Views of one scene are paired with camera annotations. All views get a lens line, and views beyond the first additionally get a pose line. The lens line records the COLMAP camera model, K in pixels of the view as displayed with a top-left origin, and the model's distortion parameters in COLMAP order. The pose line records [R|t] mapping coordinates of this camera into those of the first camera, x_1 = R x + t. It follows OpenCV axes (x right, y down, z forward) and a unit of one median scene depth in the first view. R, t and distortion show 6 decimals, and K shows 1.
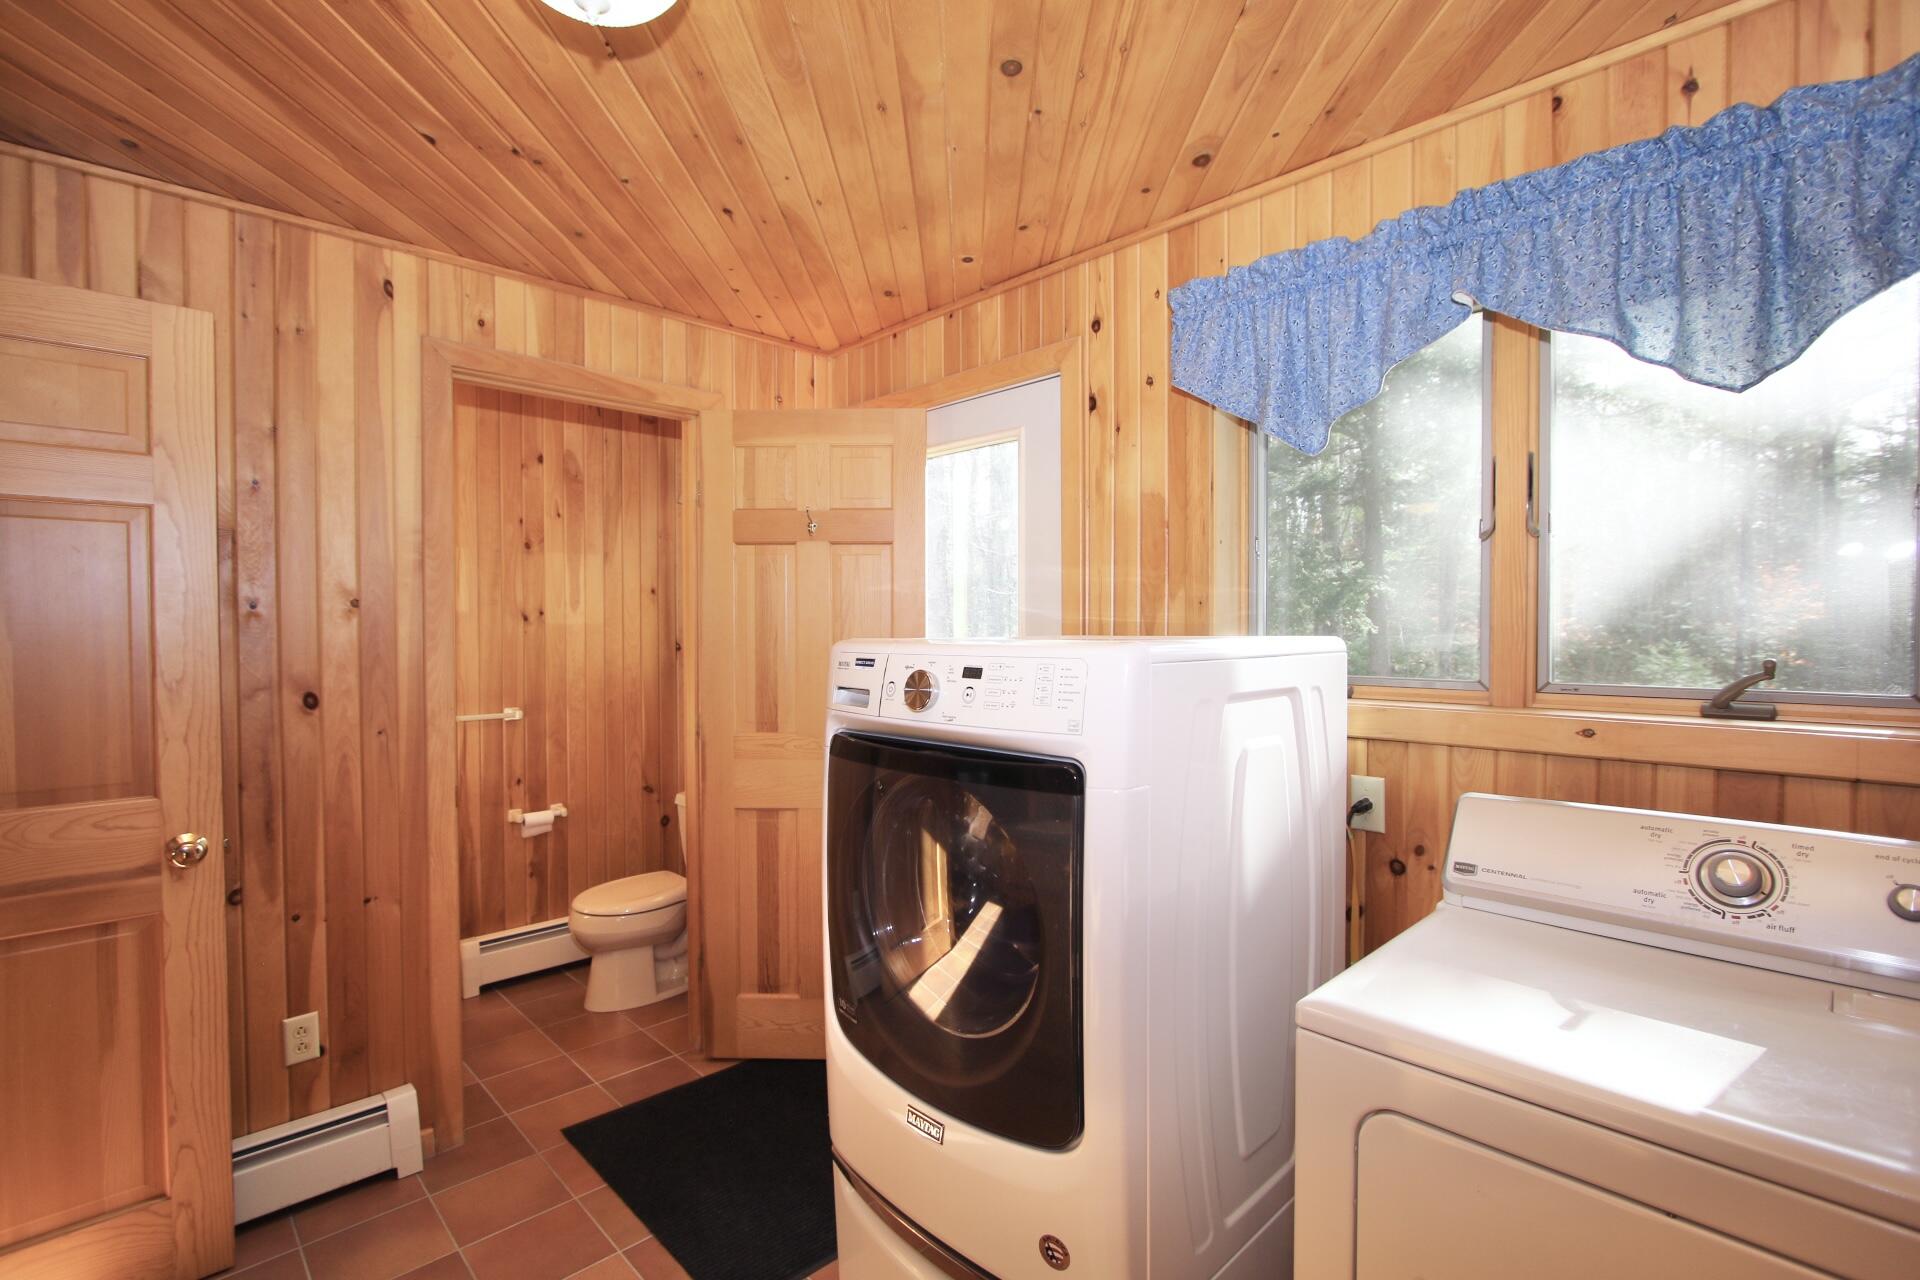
lens RADIAL K [[883.4, 0, 971.2], [0, 883.4, 640.8], [0, 0, 1]] dist [-0.015103, 0.000819]
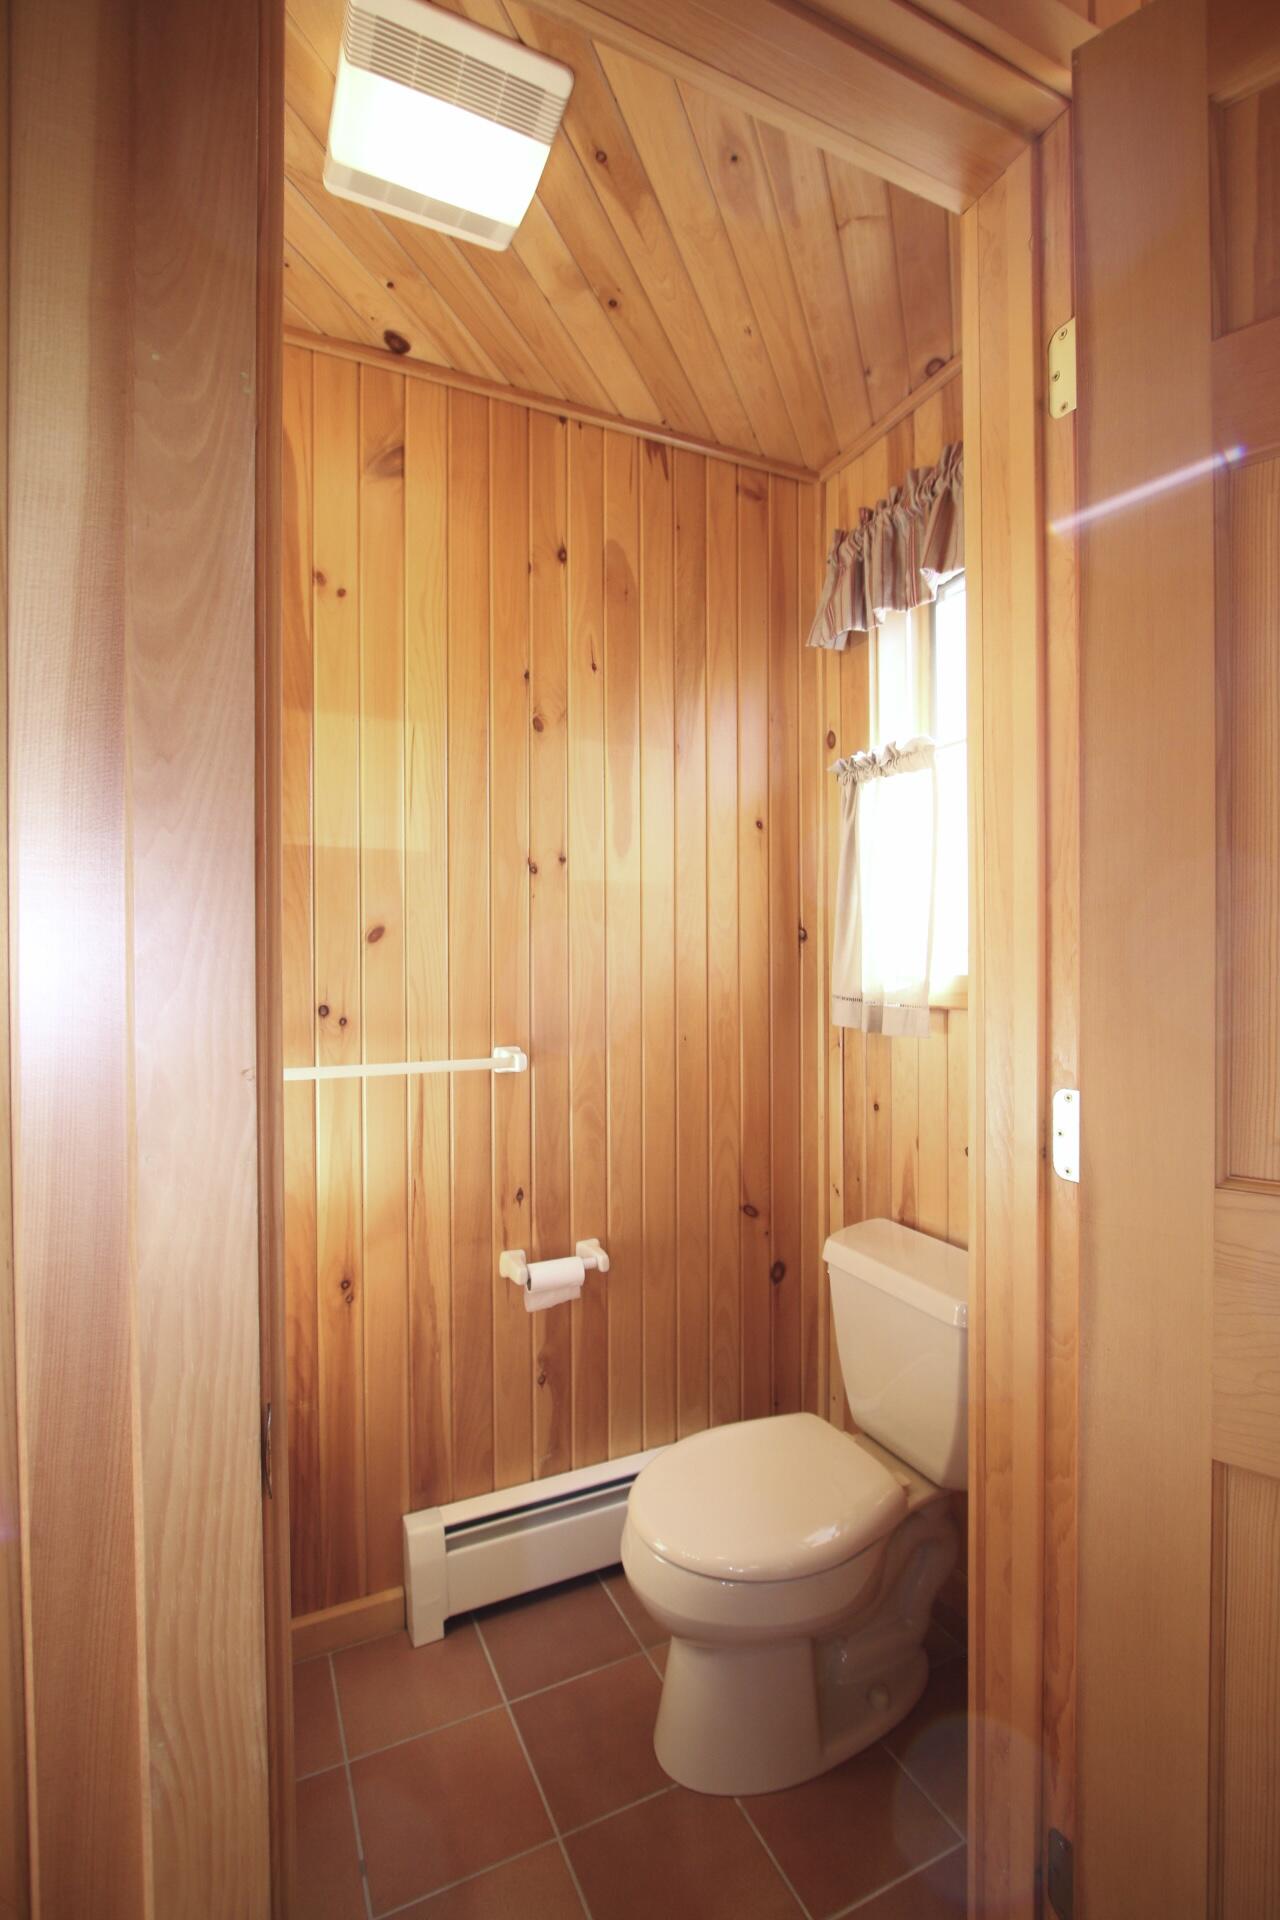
lens RADIAL K [[883.4, 0, 645.6], [0, 883.4, 959.7], [0, 0, 1]] dist [-0.015103, 0.000819]
pose [[0.937341, -0.002649, -0.348404, -0.270802], [-0.001791, 0.999921, -0.012422, 0.031530], [0.348410, 0.012268, 0.937262, 0.550189]]
